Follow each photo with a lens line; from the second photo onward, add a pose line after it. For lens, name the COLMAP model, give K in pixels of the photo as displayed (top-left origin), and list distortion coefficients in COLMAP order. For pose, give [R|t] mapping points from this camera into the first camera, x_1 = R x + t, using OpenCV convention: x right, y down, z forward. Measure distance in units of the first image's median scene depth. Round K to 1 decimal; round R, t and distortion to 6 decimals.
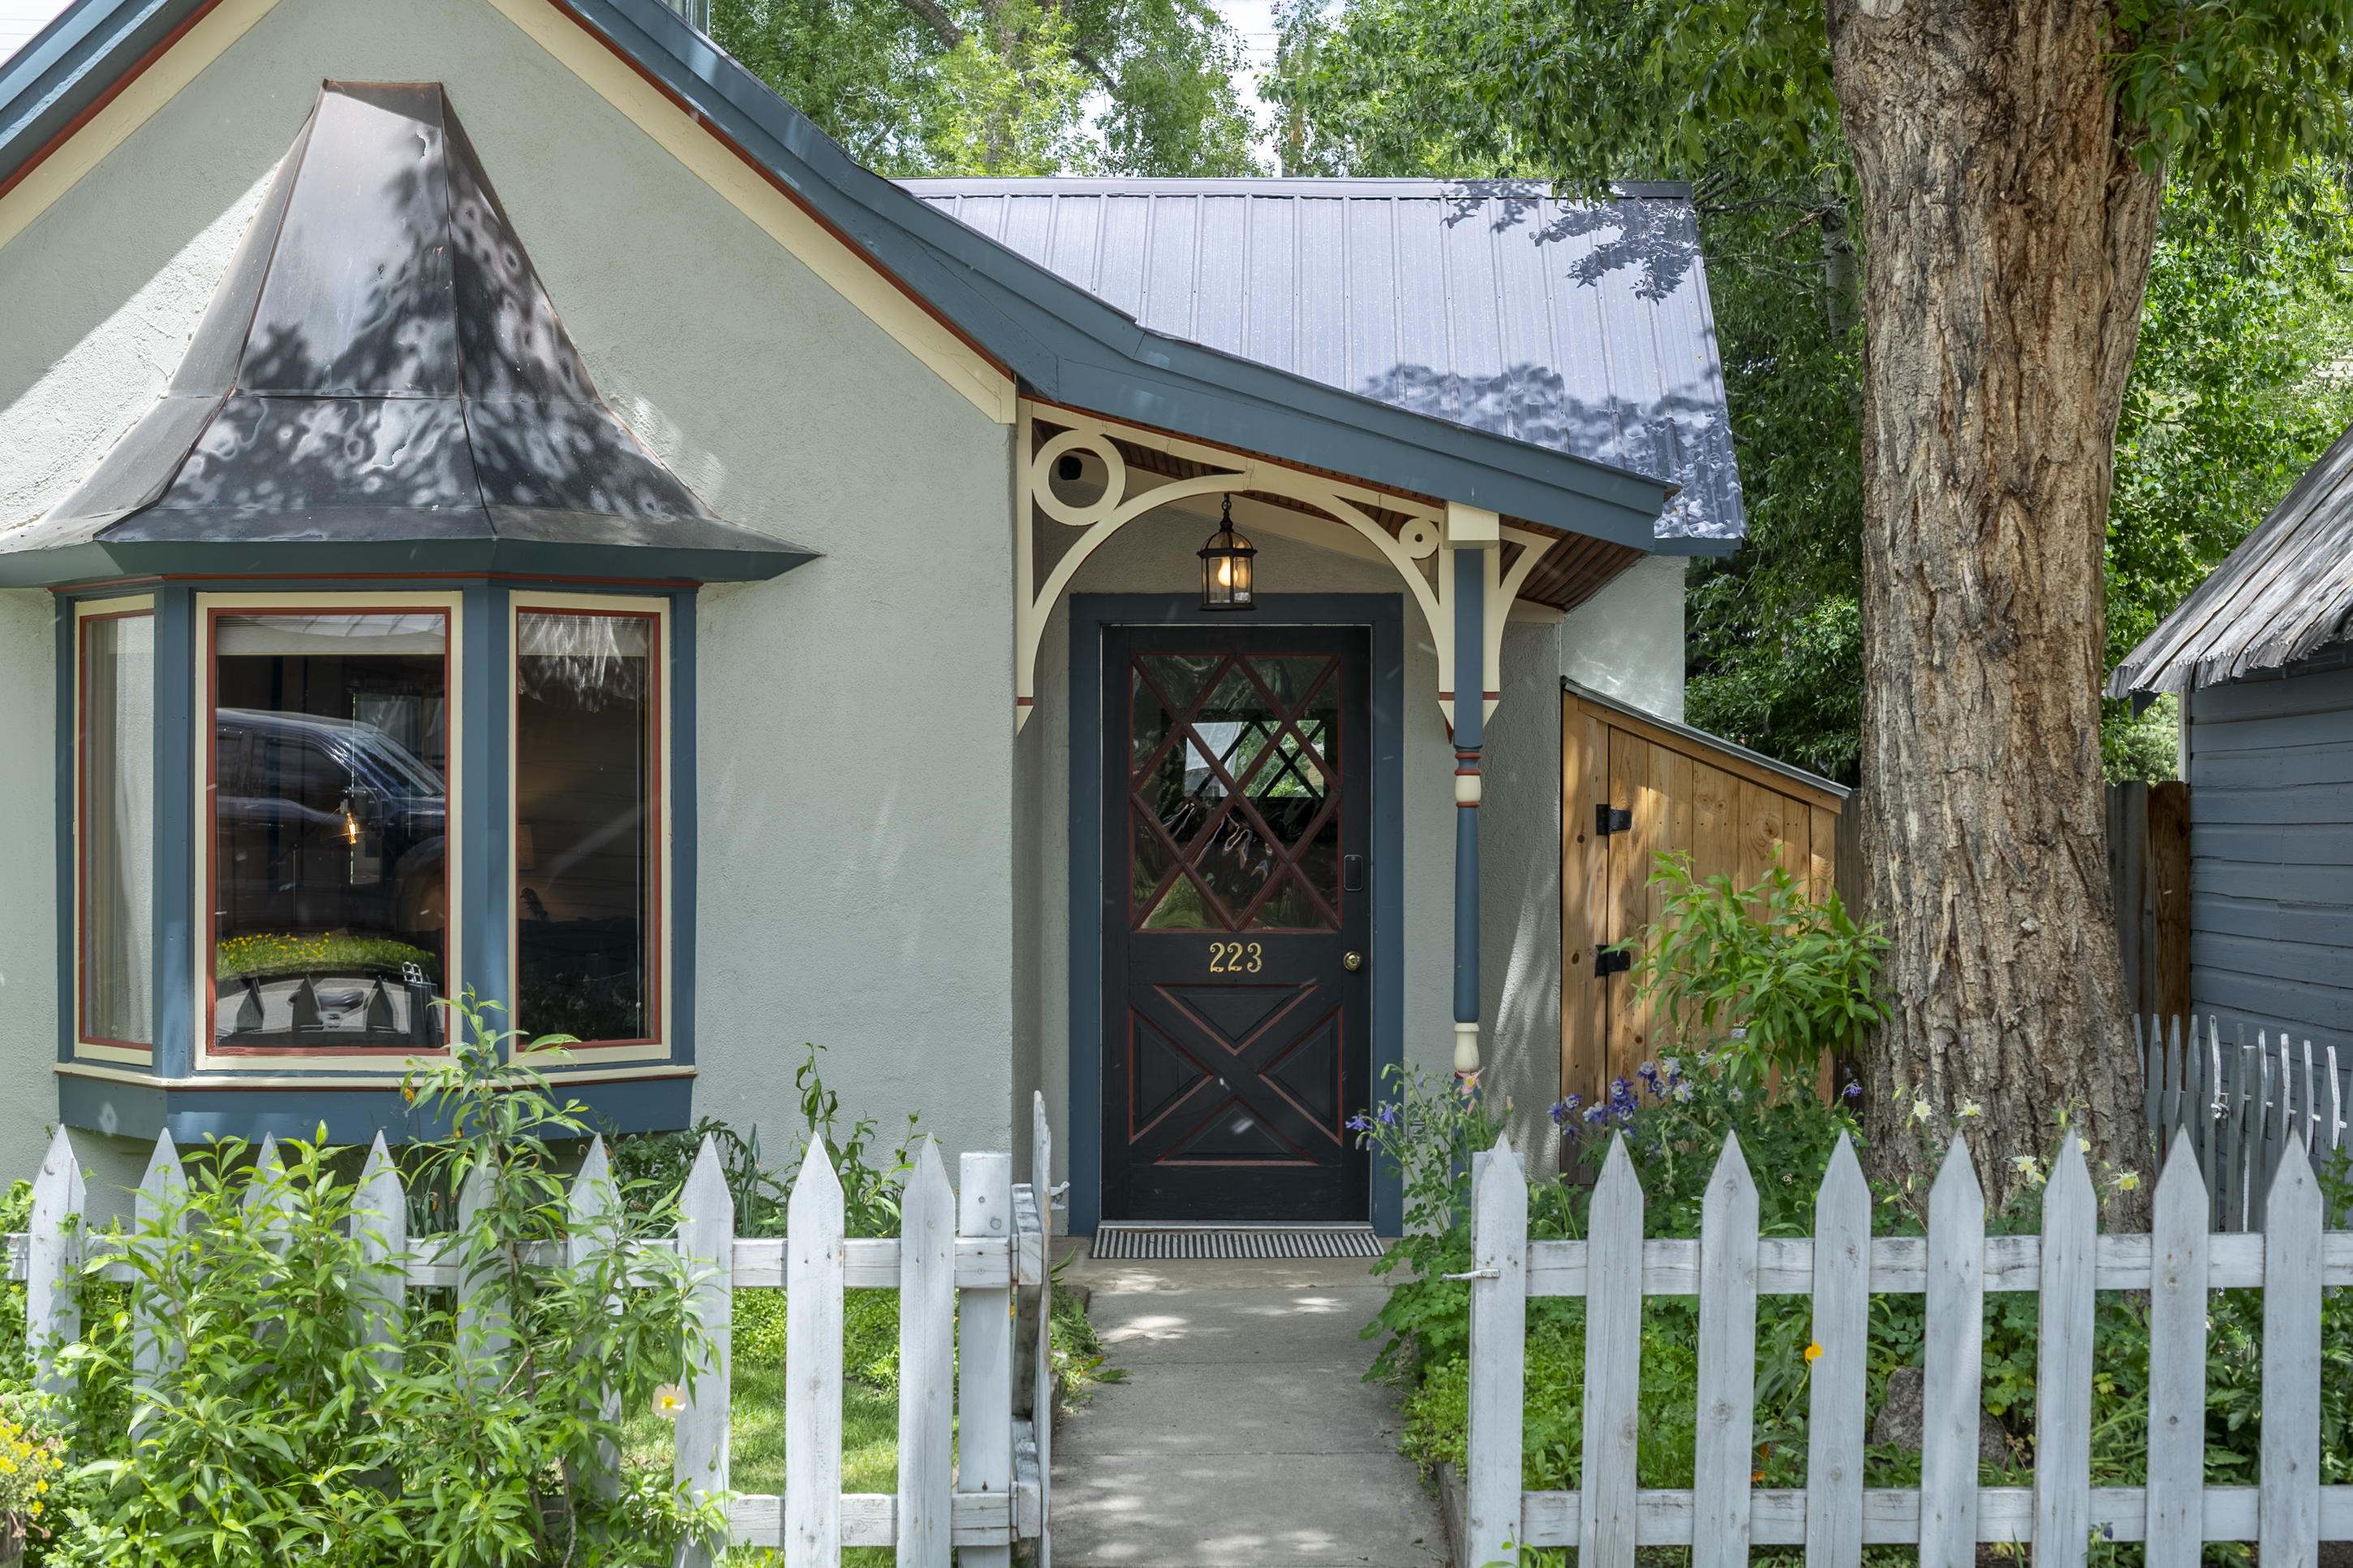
lens RADIAL K [[3361.5, 0, 1176.5], [0, 3361.5, 784.0], [0, 0, 1]] dist [-0.086508, 0.088498]
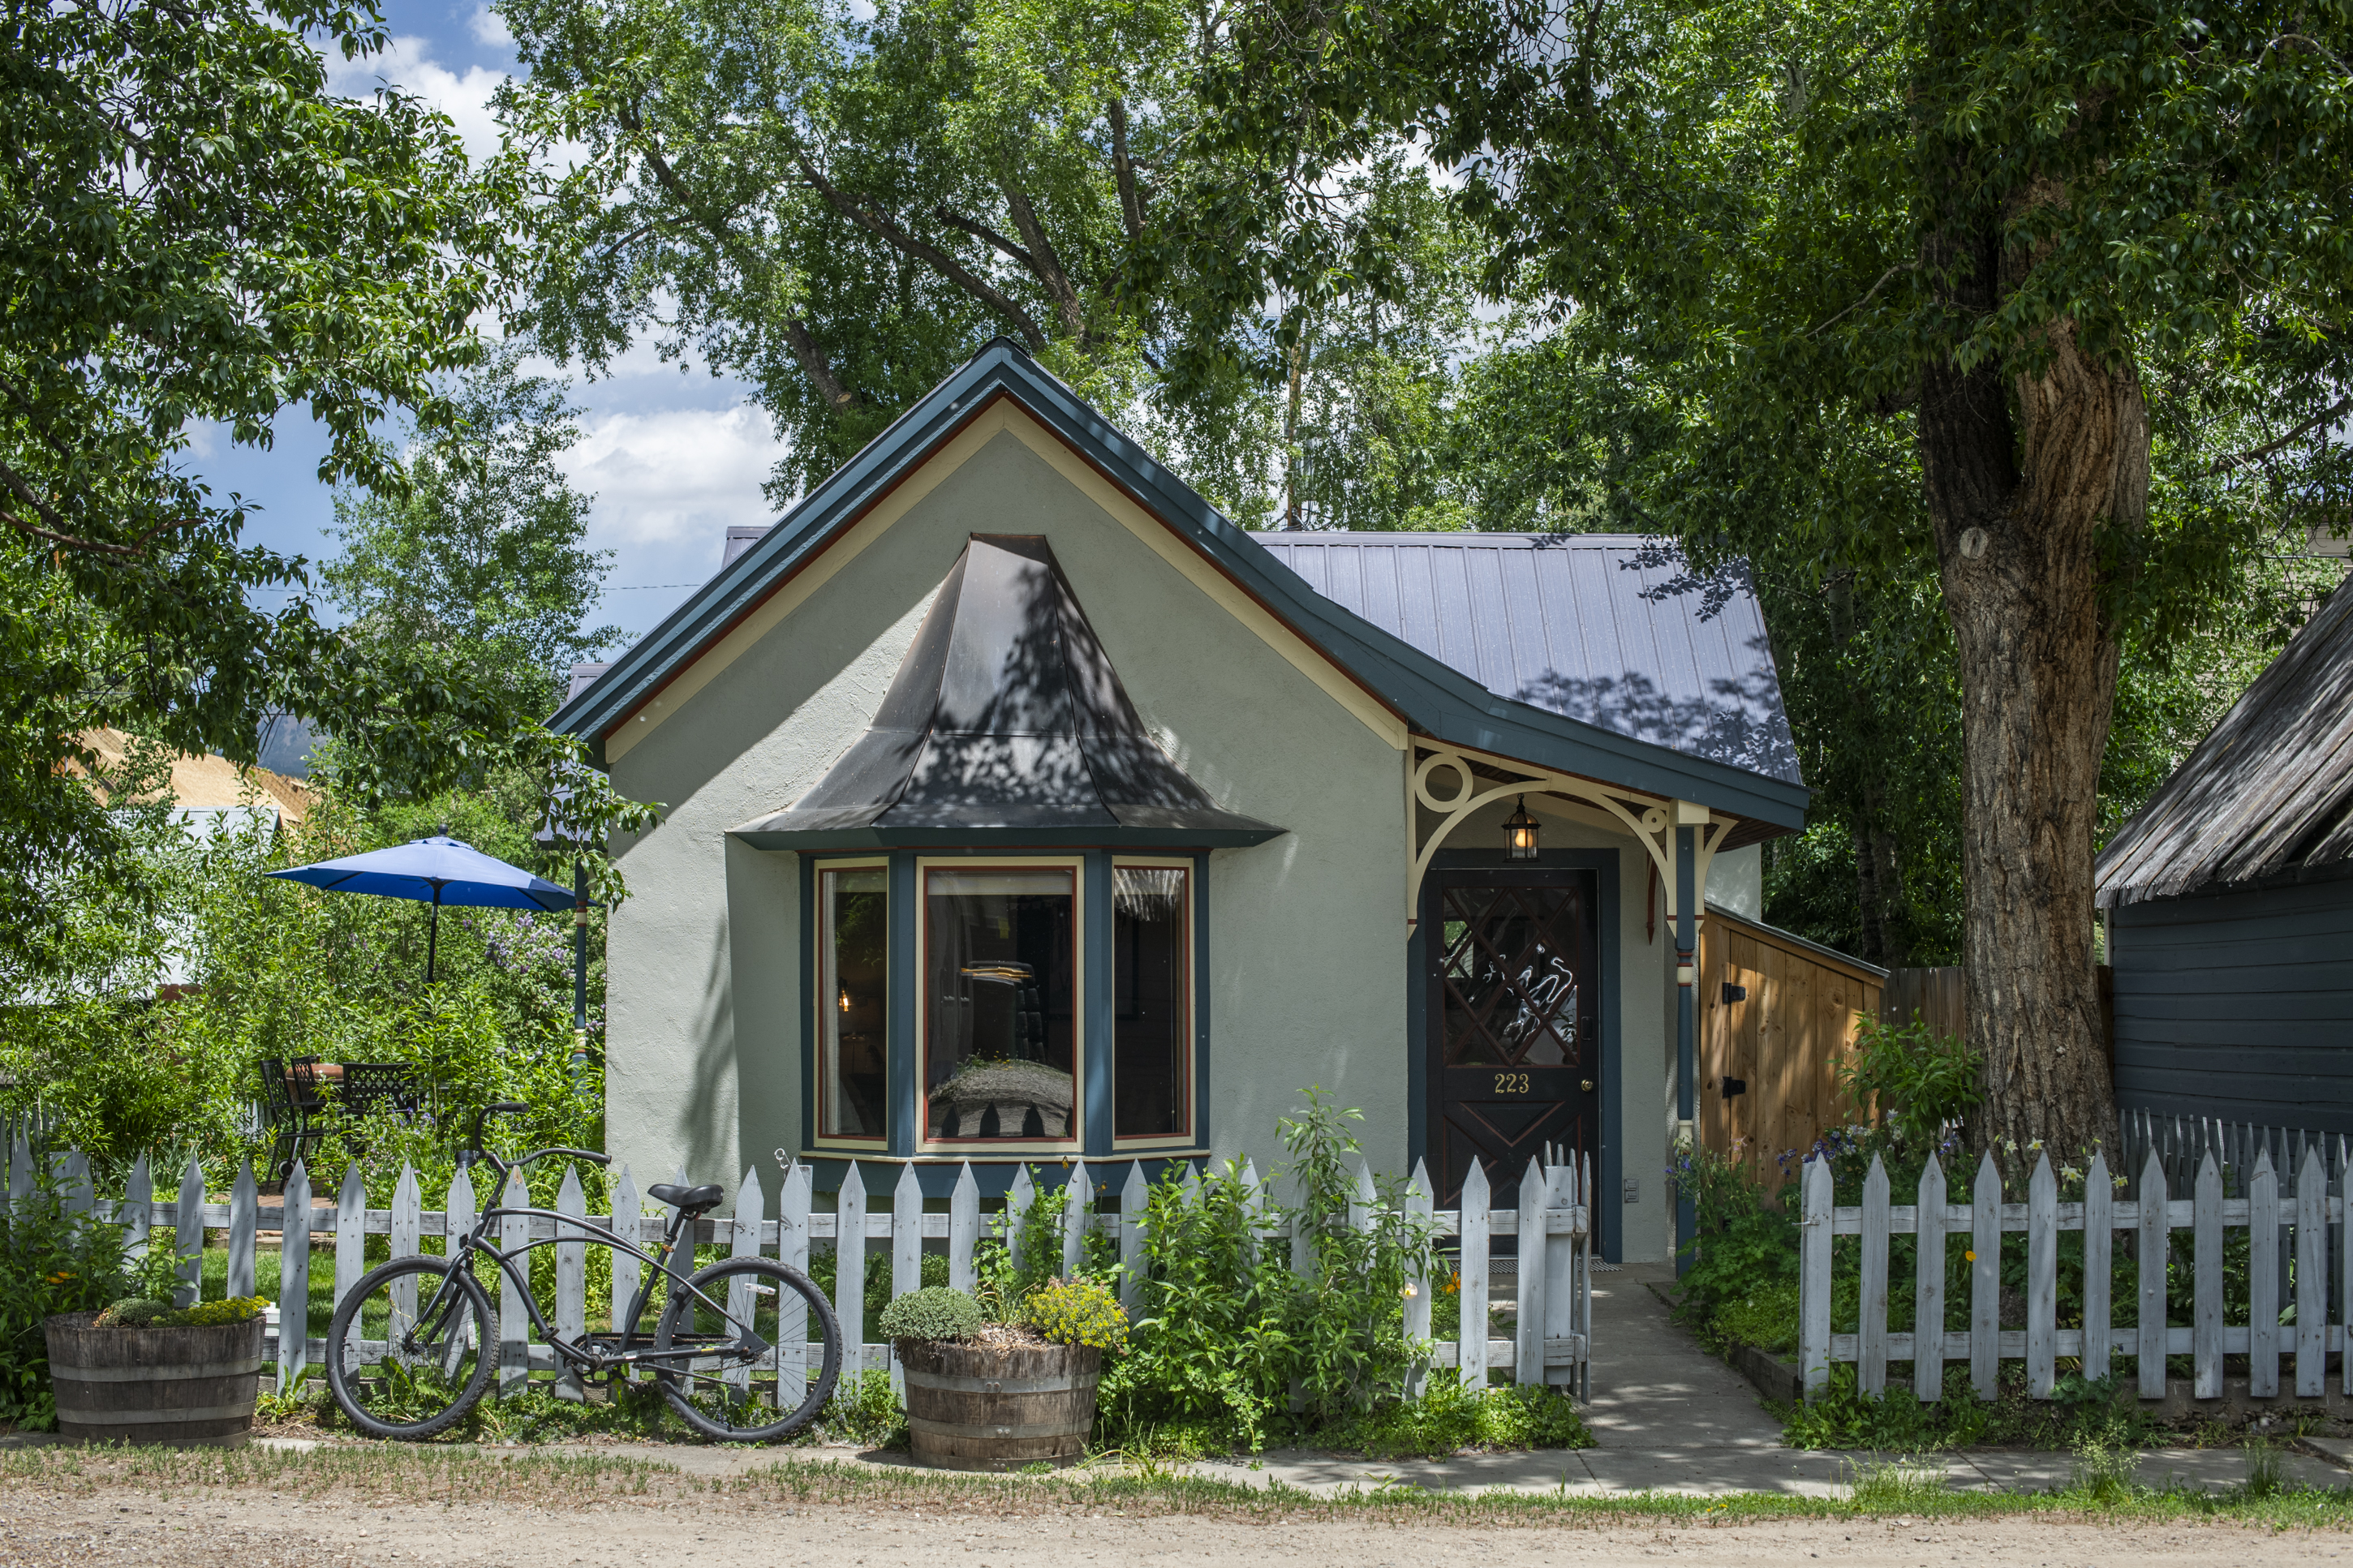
lens RADIAL K [[3361.5, 0, 1176.5], [0, 3361.5, 784.0], [0, 0, 1]] dist [-0.086508, 0.088498]
pose [[0.998953, -0.000554, 0.045754, -0.235308], [0.002838, 0.998752, -0.049868, -0.010683], [-0.045669, 0.049945, 0.997707, -0.615092]]
